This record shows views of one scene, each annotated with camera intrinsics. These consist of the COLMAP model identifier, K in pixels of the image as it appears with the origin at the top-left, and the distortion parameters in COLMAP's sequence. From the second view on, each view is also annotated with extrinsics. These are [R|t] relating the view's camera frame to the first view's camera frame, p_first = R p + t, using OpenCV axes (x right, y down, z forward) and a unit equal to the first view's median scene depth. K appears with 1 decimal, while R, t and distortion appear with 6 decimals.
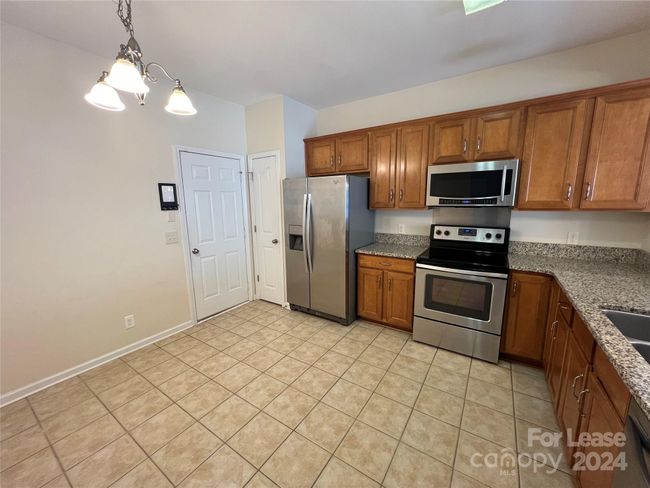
lens RADIAL K [[259.5, 0, 326.8], [0, 259.5, 244.3], [0, 0, 1]] dist [-0.001013, 0.000368]
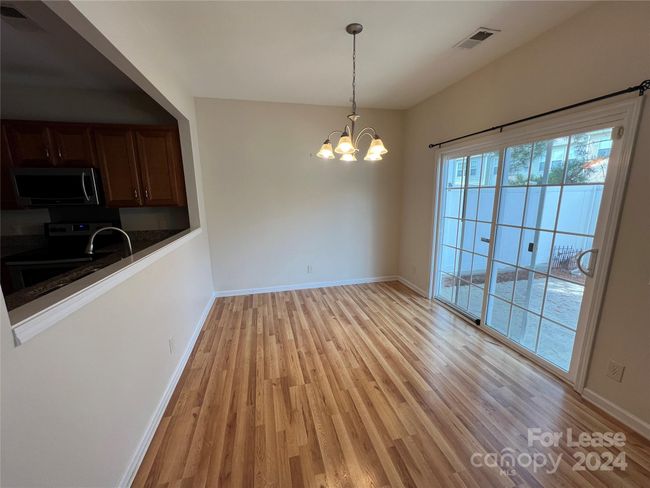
lens RADIAL K [[259.5, 0, 324.3], [0, 259.5, 244.2], [0, 0, 1]] dist [-0.000685, 0.000175]
pose [[0.683943, -0.134961, 0.716943, 0.468475], [0.124467, 0.989918, 0.067609, 0.087659], [-0.718839, 0.042995, 0.693846, -0.604857]]
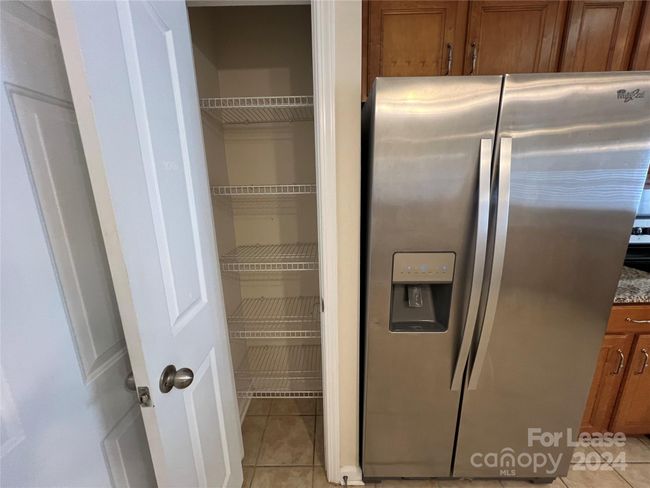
lens RADIAL K [[259.5, 0, 320.1], [0, 259.5, 244.8], [0, 0, 1]] dist [-0.001013, 0.000368]
pose [[0.846467, -0.128057, 0.516813, -0.446732], [0.099728, 0.991600, 0.082360, -0.141066], [-0.523018, -0.018175, 0.852128, 0.984579]]
